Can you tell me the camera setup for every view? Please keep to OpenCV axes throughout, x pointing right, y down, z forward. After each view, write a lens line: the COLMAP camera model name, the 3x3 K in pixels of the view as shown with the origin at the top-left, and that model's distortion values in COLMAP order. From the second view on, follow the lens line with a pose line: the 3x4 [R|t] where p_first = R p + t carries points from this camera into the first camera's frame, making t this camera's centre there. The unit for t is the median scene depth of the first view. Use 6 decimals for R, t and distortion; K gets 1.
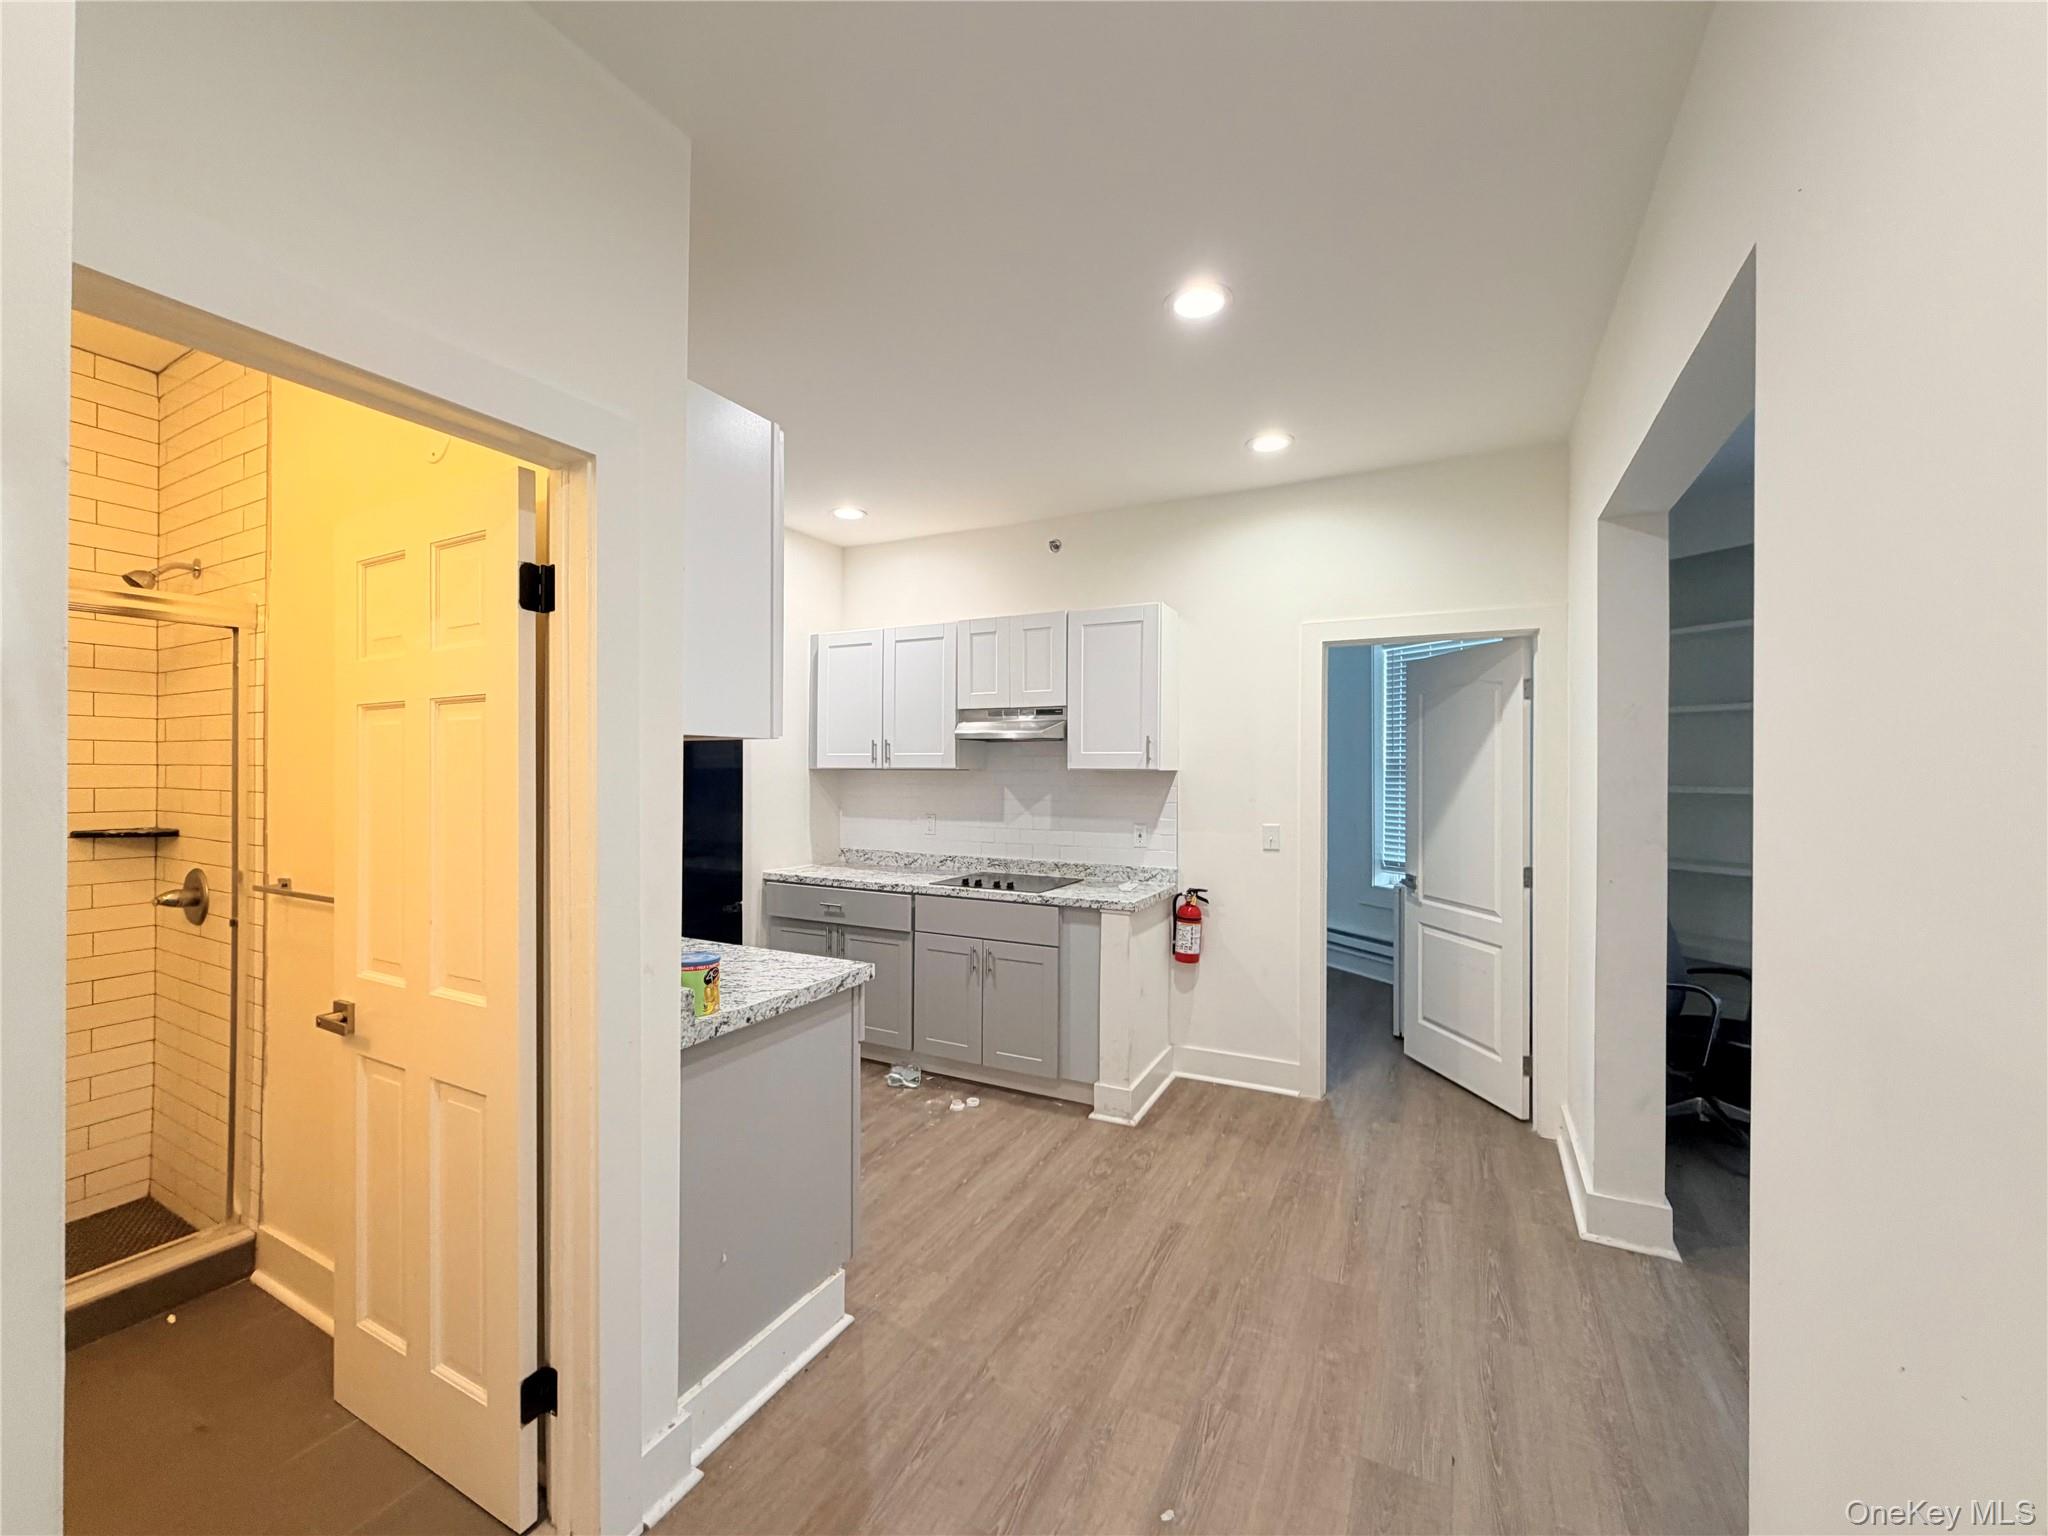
lens RADIAL K [[814.8, 0, 1024.6], [0, 814.8, 768.6], [0, 0, 1]] dist [0.001620, 0.000346]
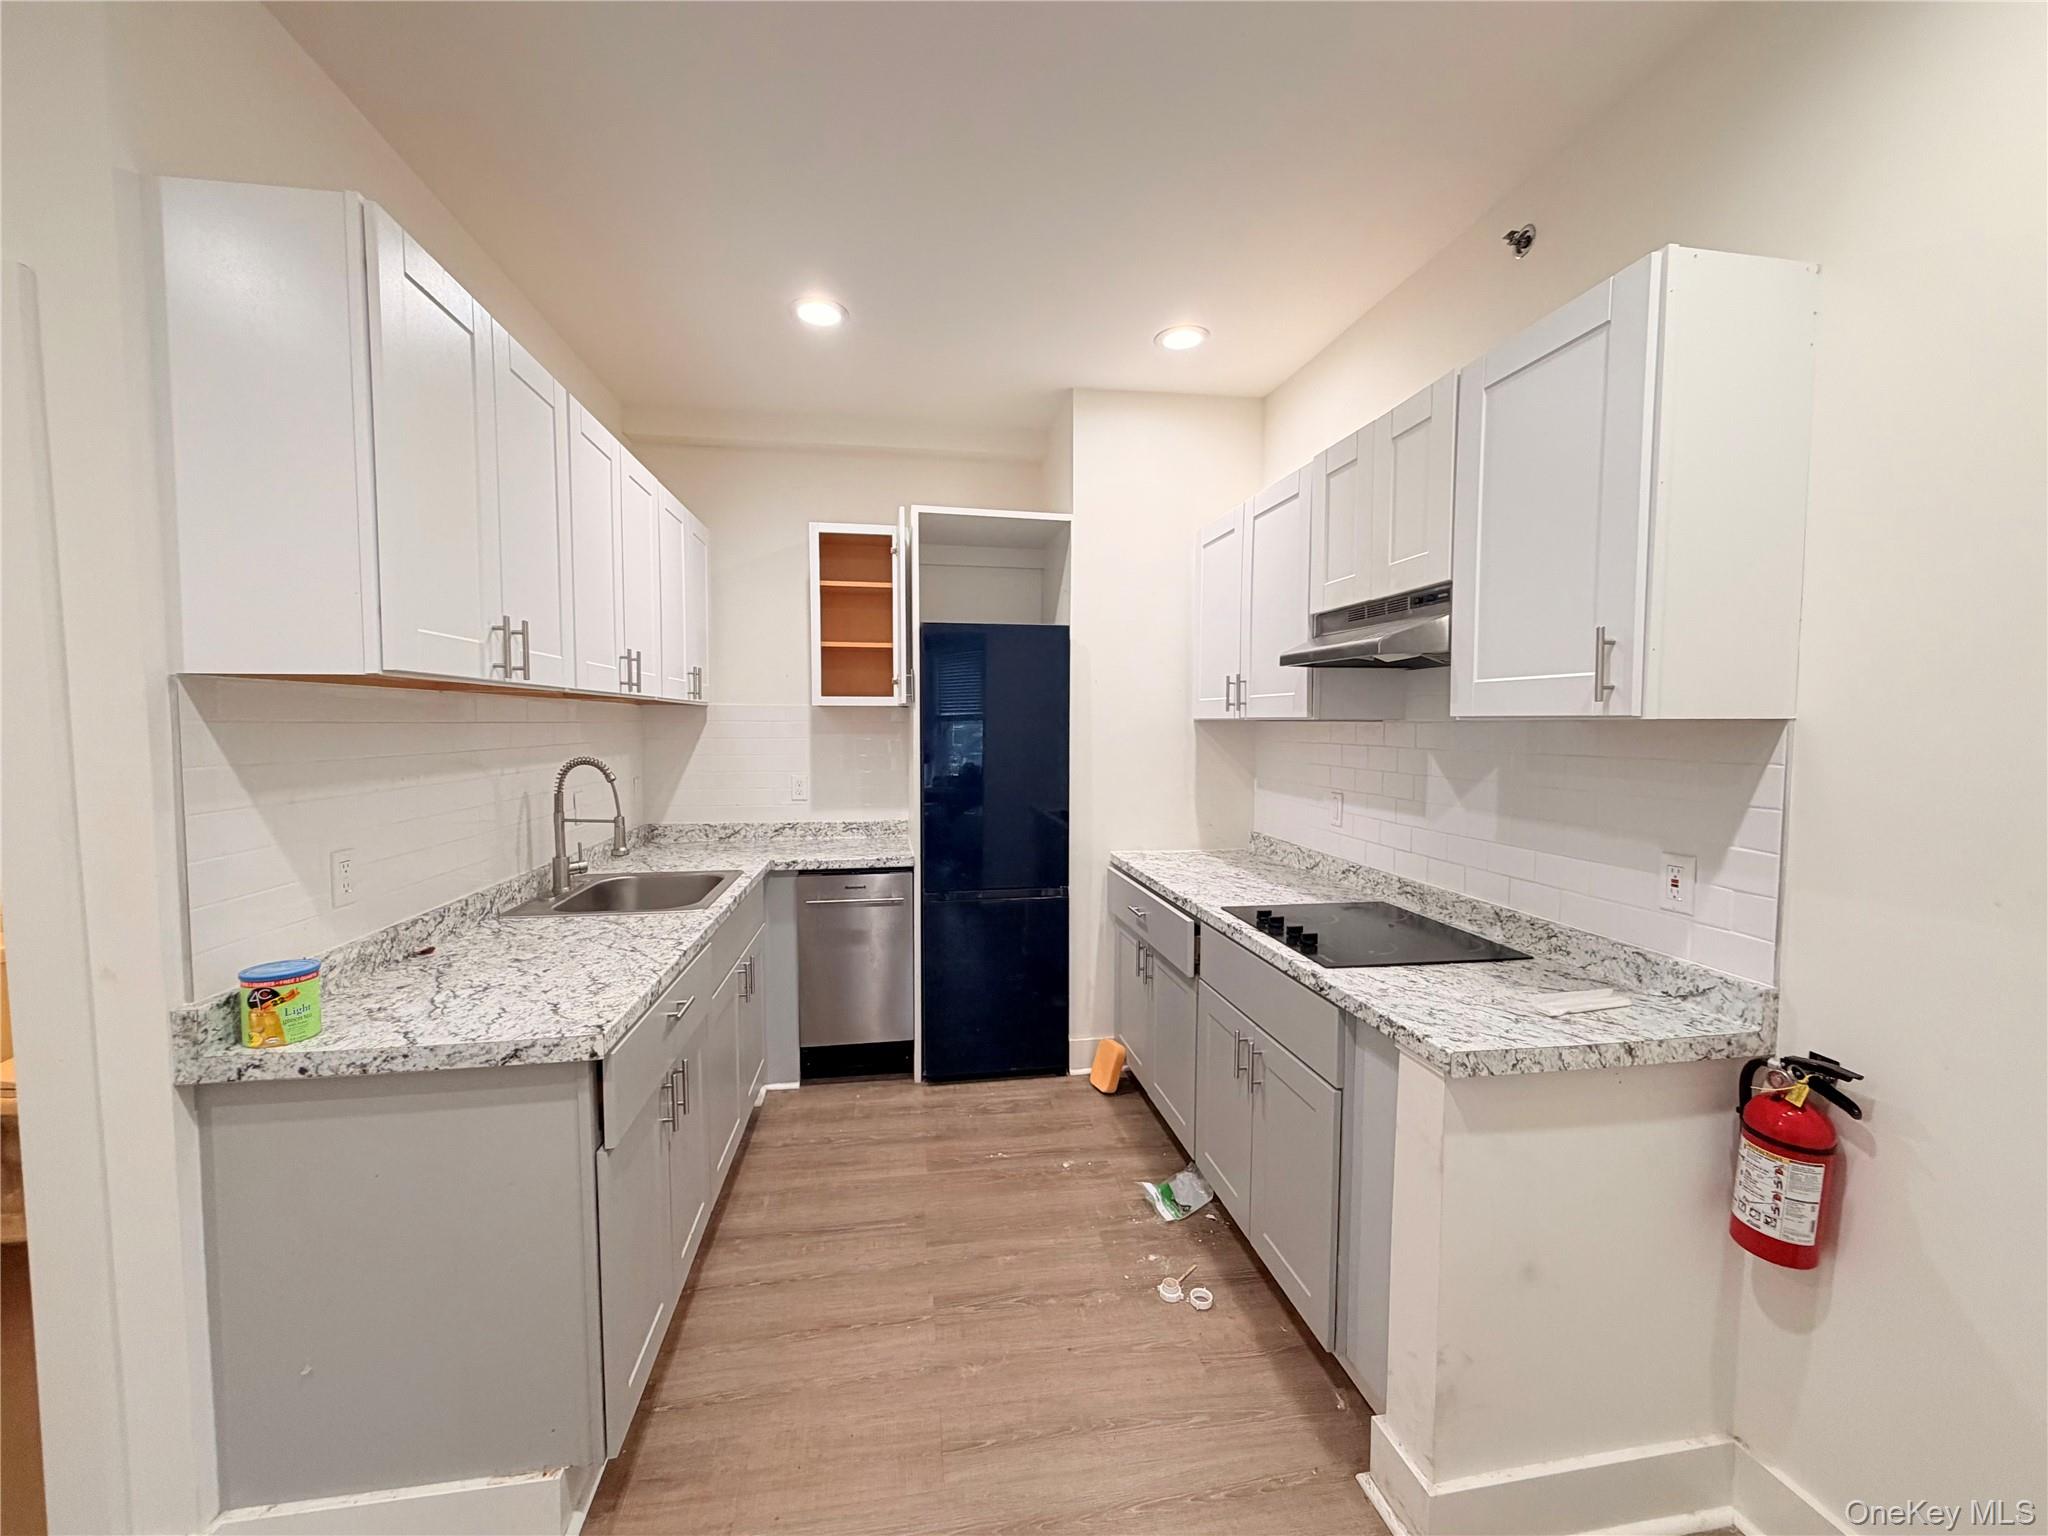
lens RADIAL K [[814.8, 0, 1016.0], [0, 814.8, 771.0], [0, 0, 1]] dist [0.001620, 0.000346]
pose [[0.587251, 0.045146, -0.808145, 0.288158], [0.002821, 0.998323, 0.057820, 0.003398], [0.809400, -0.036234, 0.586139, 0.532437]]
